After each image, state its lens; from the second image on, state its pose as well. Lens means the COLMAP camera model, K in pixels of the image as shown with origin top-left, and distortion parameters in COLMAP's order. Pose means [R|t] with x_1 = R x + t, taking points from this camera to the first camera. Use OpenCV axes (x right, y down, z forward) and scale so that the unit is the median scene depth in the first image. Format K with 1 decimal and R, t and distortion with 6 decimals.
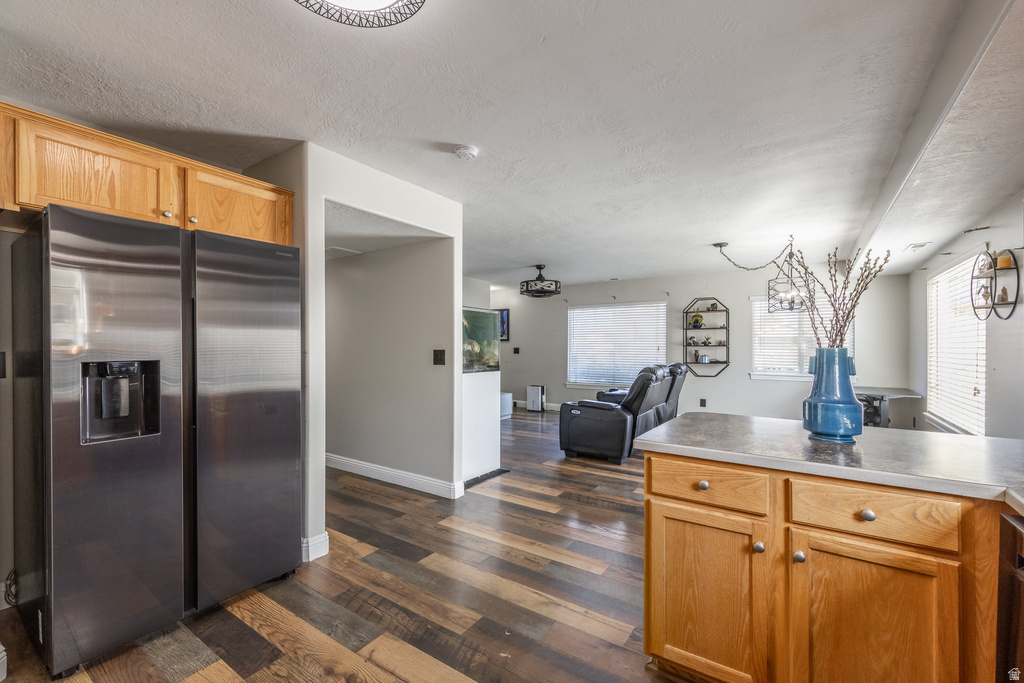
lens RADIAL K [[460.4, 0, 504.1], [0, 460.4, 346.4], [0, 0, 1]] dist [0.026268, -0.000147]
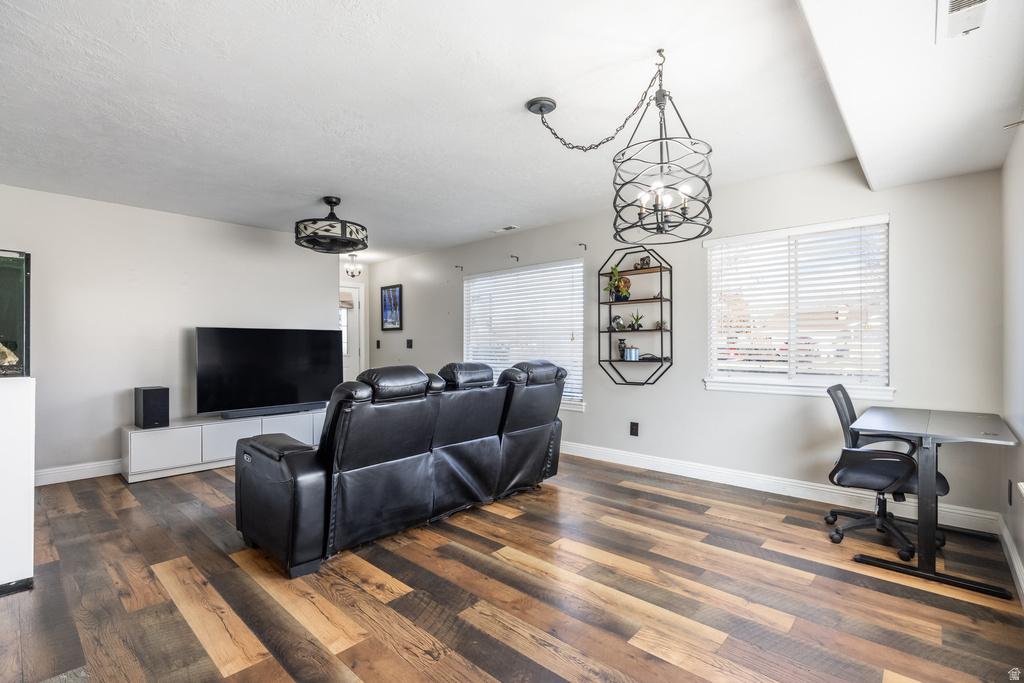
lens RADIAL K [[479.4, 0, 519.3], [0, 479.4, 345.2], [0, 0, 1]] dist [0.000869, 0.000138]
pose [[0.988983, -0.003698, -0.147982, 0.381990], [0.003861, 0.999992, 0.000816, 0.015211], [0.147977, -0.001379, 0.988990, 0.385371]]
